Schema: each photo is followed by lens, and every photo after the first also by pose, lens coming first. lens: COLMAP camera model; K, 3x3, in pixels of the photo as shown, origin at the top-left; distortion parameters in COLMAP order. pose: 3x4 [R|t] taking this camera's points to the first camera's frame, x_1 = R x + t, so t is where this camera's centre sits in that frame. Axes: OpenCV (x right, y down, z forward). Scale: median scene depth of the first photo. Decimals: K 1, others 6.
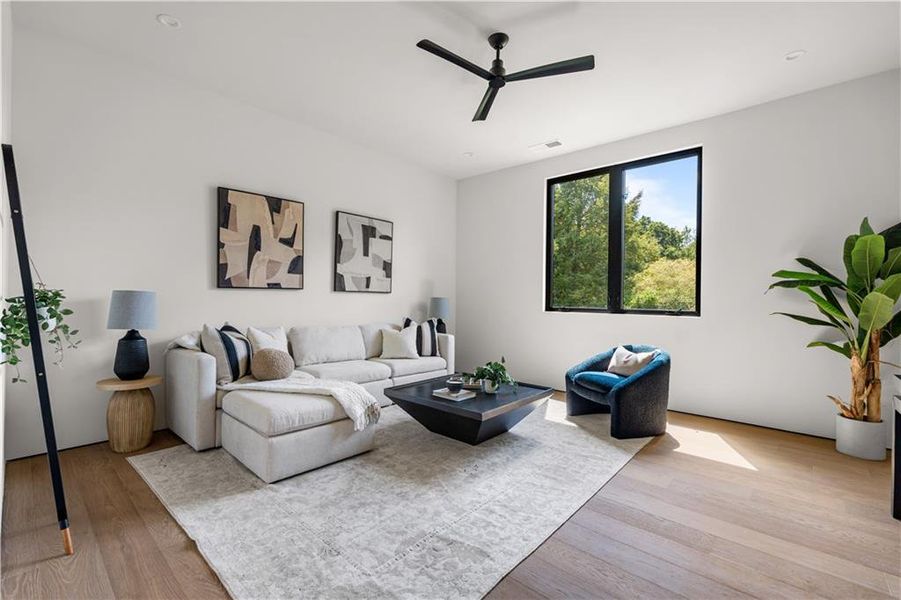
lens RADIAL K [[394.3, 0, 445.6], [0, 394.3, 305.3], [0, 0, 1]] dist [-0.000170, 0.000252]
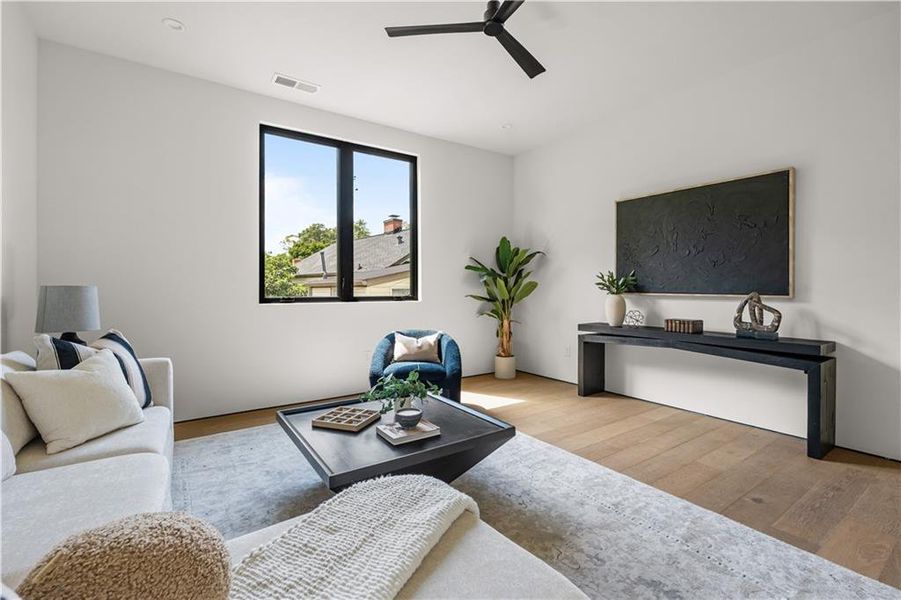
lens RADIAL K [[402.1, 0, 450.6], [0, 402.1, 292.1], [0, 0, 1]] dist [0.000812, 0.000174]
pose [[0.222346, -0.025678, 0.974630, -0.514422], [0.017483, 0.999597, 0.022348, -0.021663], [-0.974811, 0.012071, 0.222705, 0.638434]]
